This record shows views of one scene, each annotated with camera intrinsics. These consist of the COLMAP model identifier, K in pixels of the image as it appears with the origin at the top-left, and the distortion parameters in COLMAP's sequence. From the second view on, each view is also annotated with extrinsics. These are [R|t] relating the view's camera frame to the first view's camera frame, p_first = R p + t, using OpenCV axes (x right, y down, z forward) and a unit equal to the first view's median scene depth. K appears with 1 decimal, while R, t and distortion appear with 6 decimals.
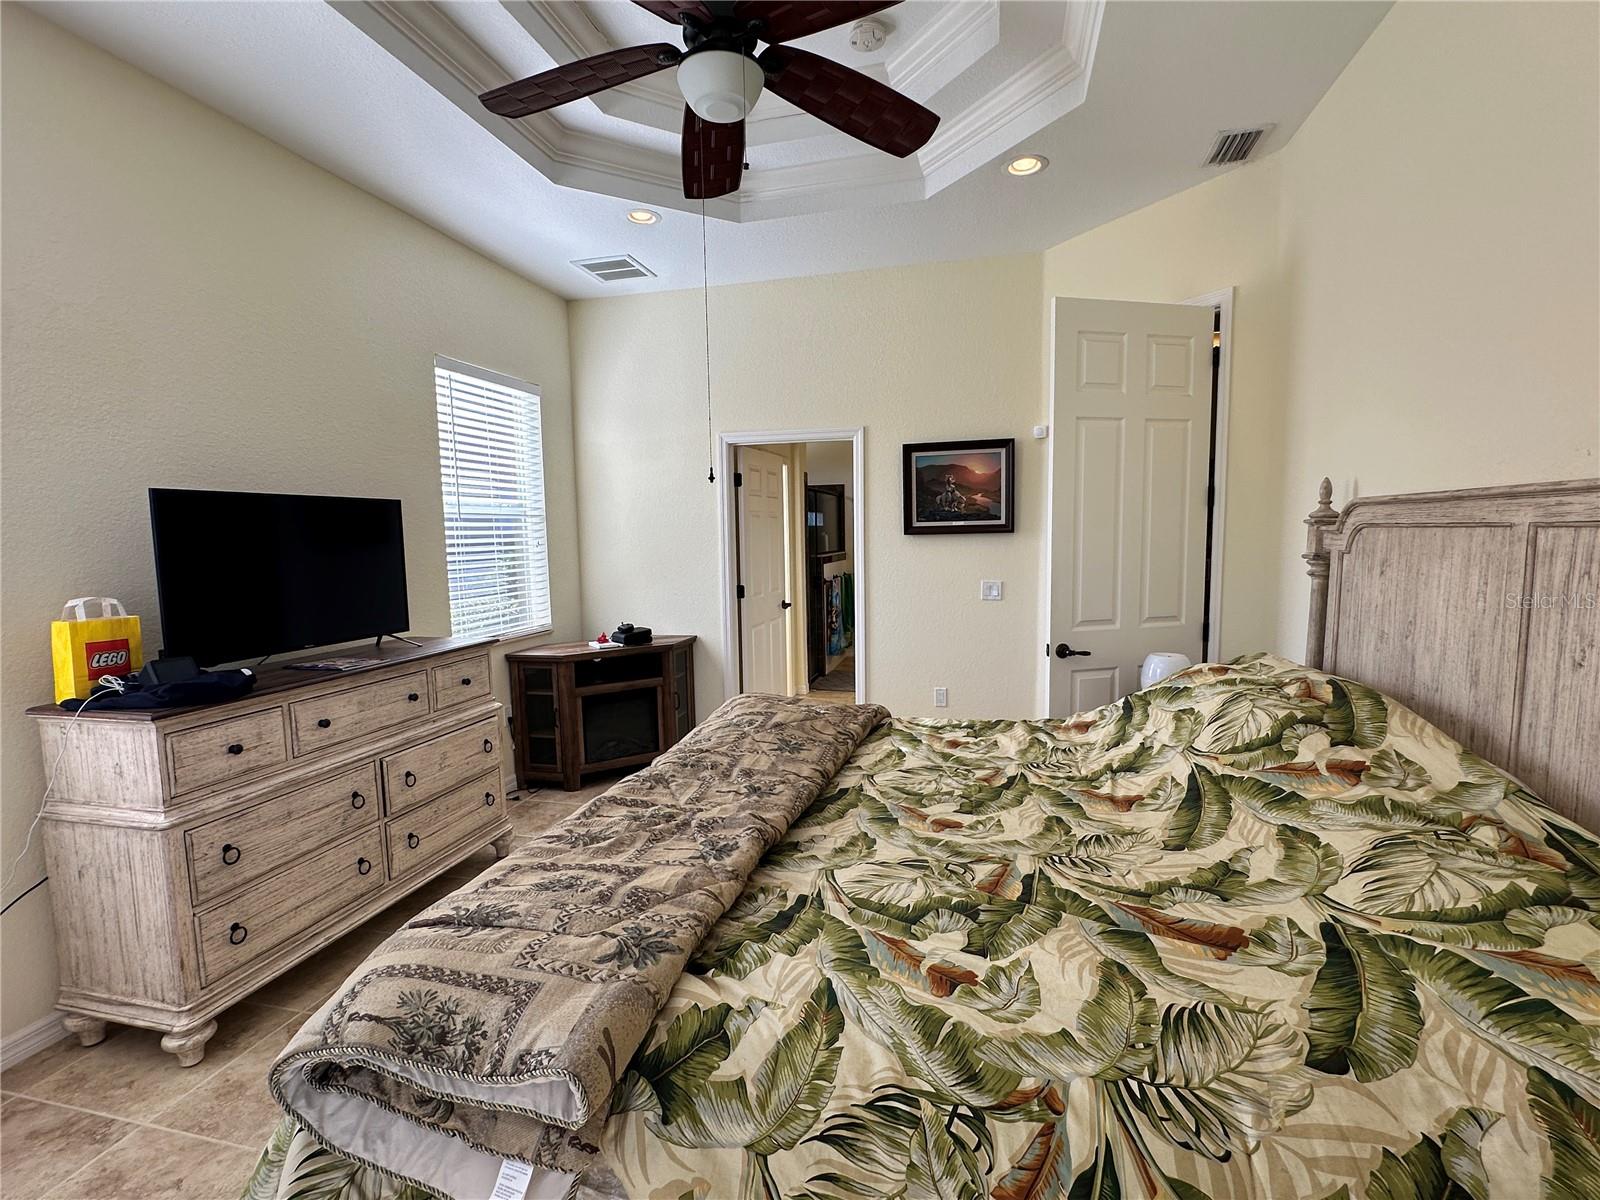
lens RADIAL K [[738.5, 0, 801.7], [0, 738.5, 604.5], [0, 0, 1]] dist [0.000110, 0.000020]
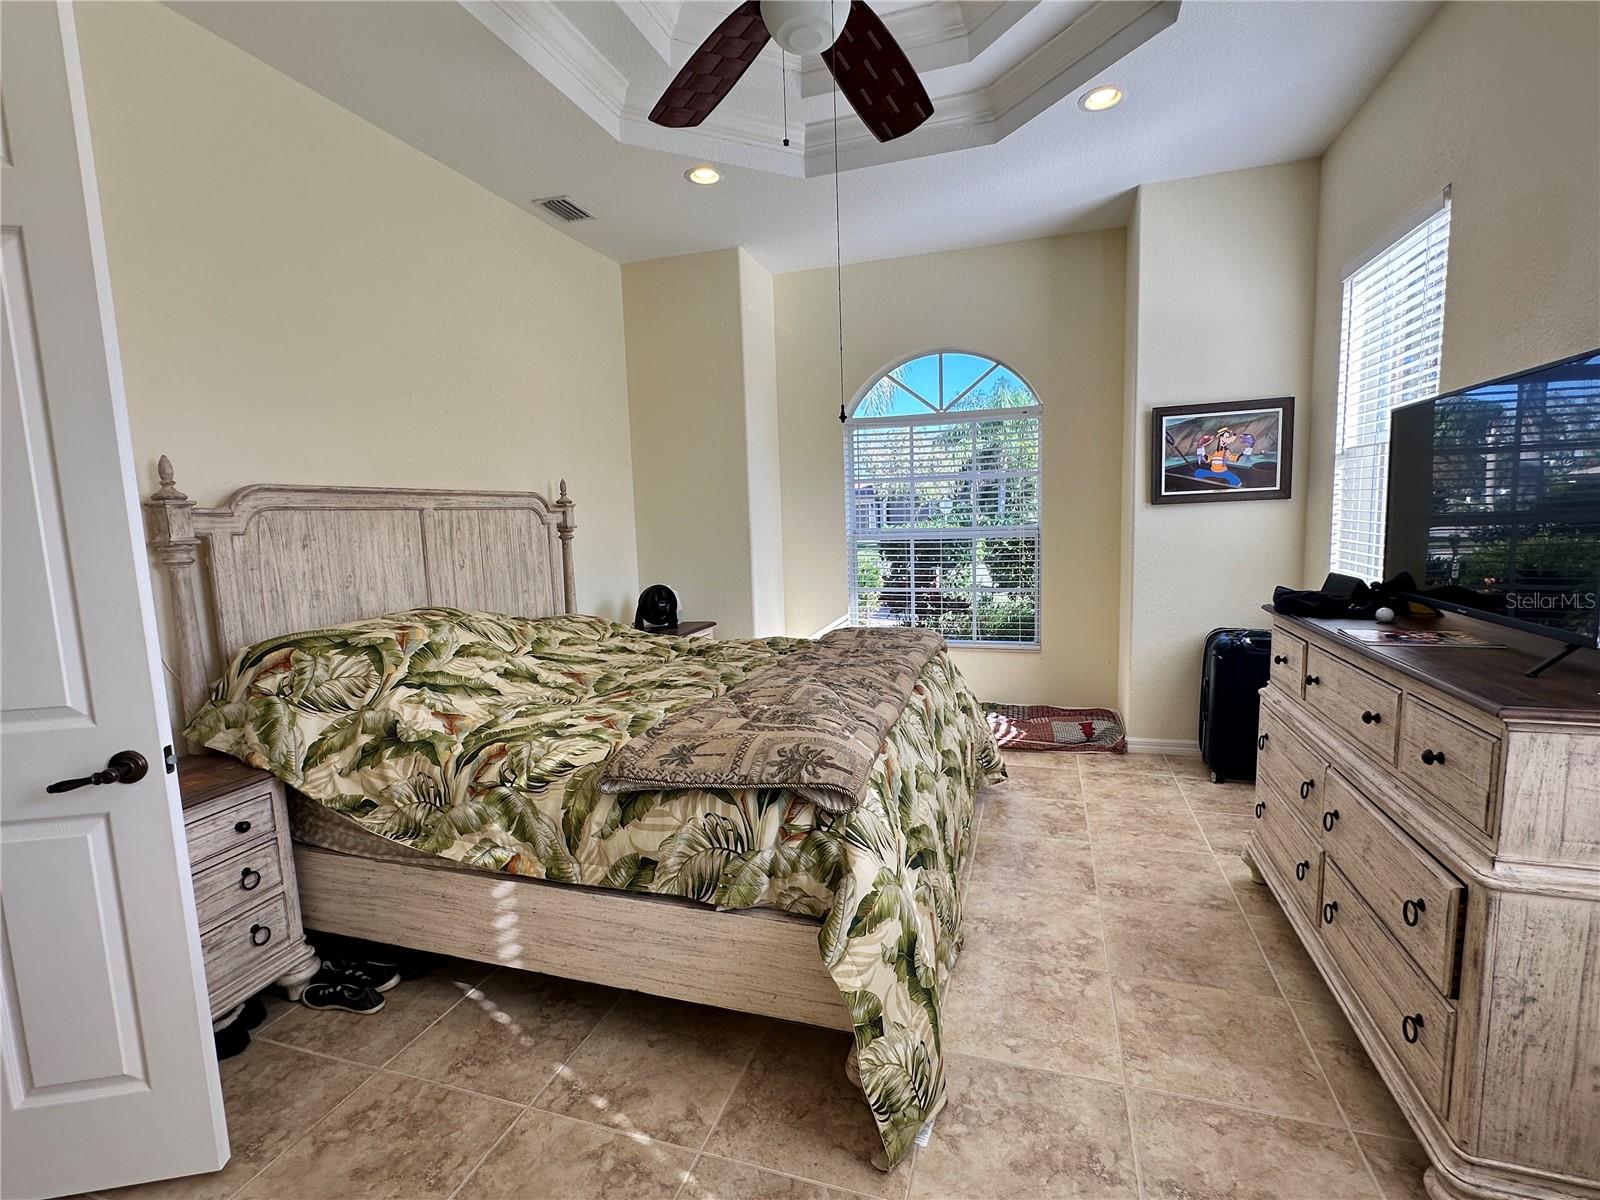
lens RADIAL K [[738.5, 0, 798.1], [0, 738.5, 602.2], [0, 0, 1]] dist [0.000110, 0.000020]
pose [[-0.996414, 0.042488, 0.073175, -0.171762], [0.057275, 0.975228, 0.213657, -0.206902], [-0.062285, 0.217081, -0.974164, 2.655422]]
